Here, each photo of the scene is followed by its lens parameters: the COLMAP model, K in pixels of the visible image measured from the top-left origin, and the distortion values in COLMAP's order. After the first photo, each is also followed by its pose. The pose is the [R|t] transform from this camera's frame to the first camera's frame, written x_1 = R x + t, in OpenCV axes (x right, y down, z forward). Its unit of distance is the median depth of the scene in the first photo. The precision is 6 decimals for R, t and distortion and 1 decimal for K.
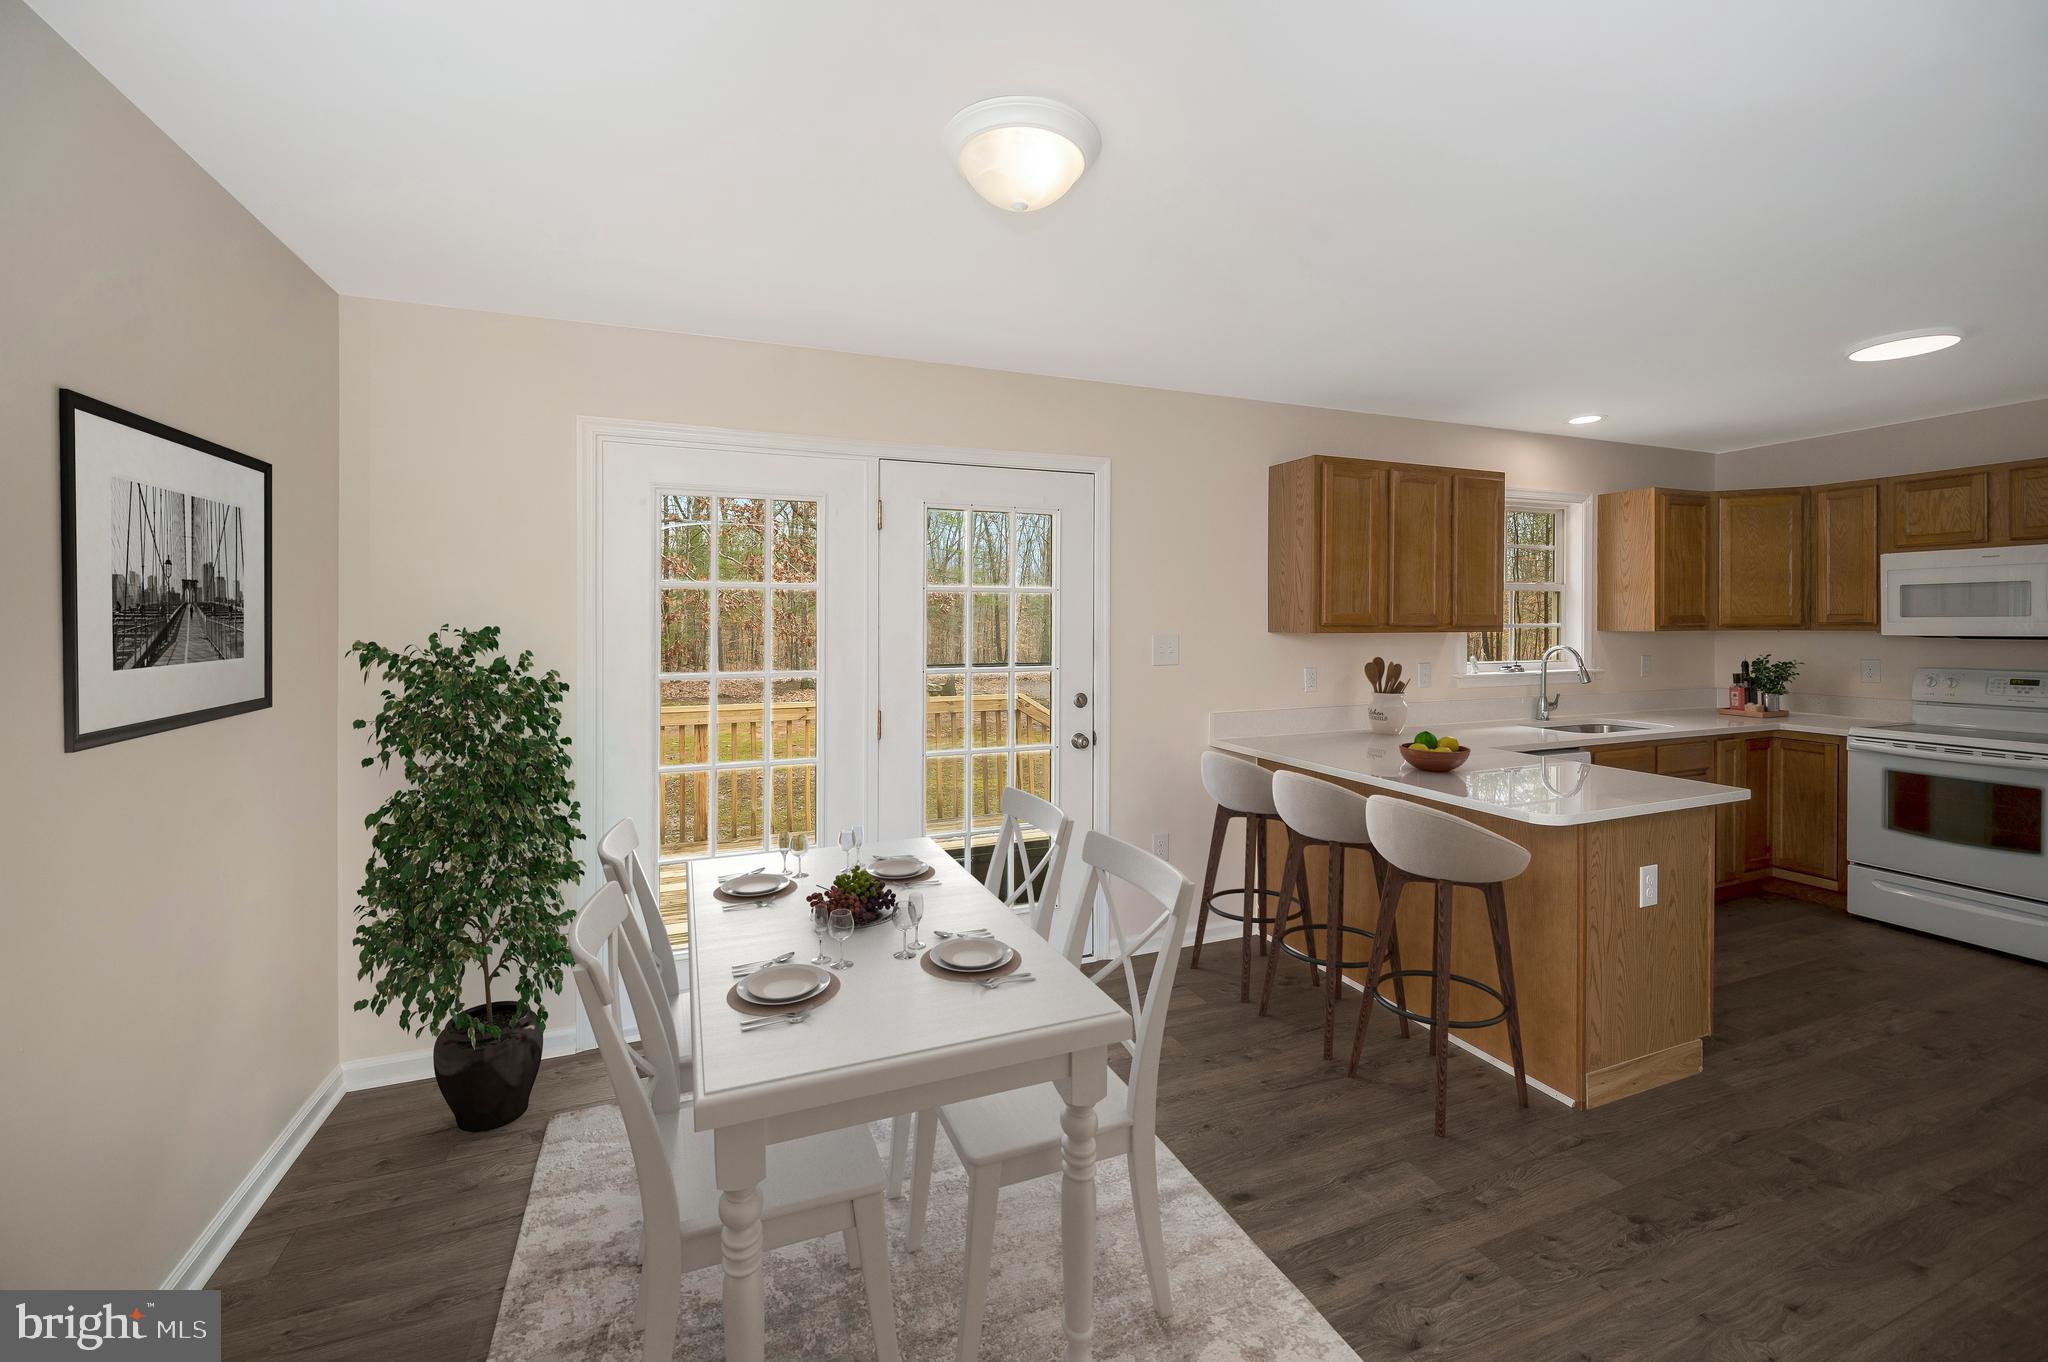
lens RADIAL K [[833.7, 0, 1026.1], [0, 833.7, 632.0], [0, 0, 1]] dist [-0.001044, -0.000219]
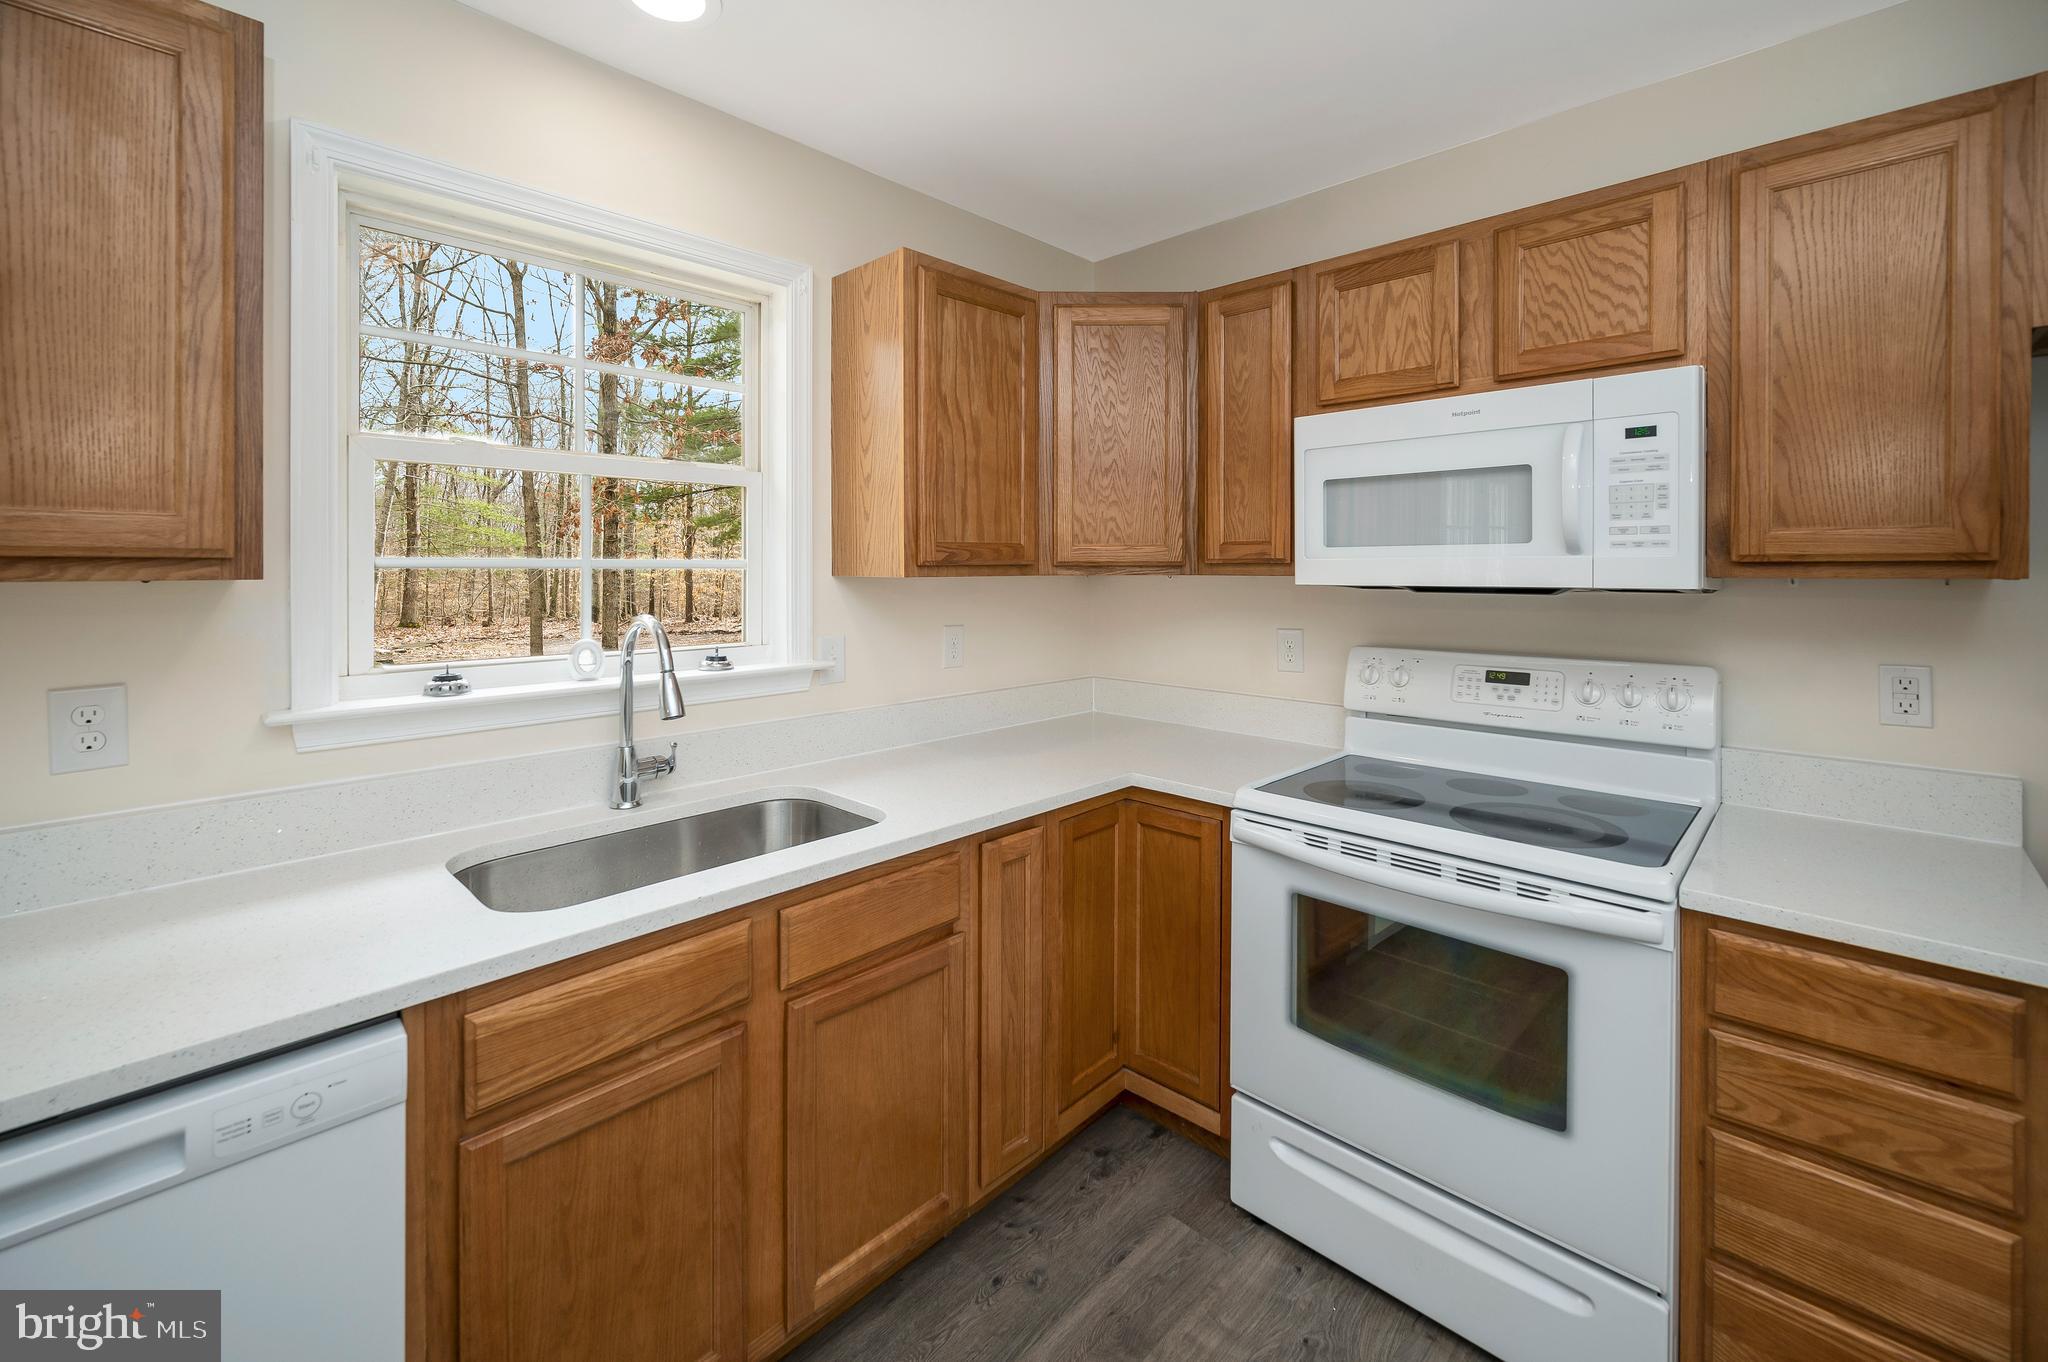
lens RADIAL K [[849.9, 0, 1015.8], [0, 849.9, 592.2], [0, 0, 1]] dist [-0.000528, -0.000104]
pose [[0.913449, -0.007981, 0.406876, 0.675779], [0.000543, 0.999831, 0.018392, -0.000916], [-0.406954, -0.016579, 0.913298, 0.611983]]
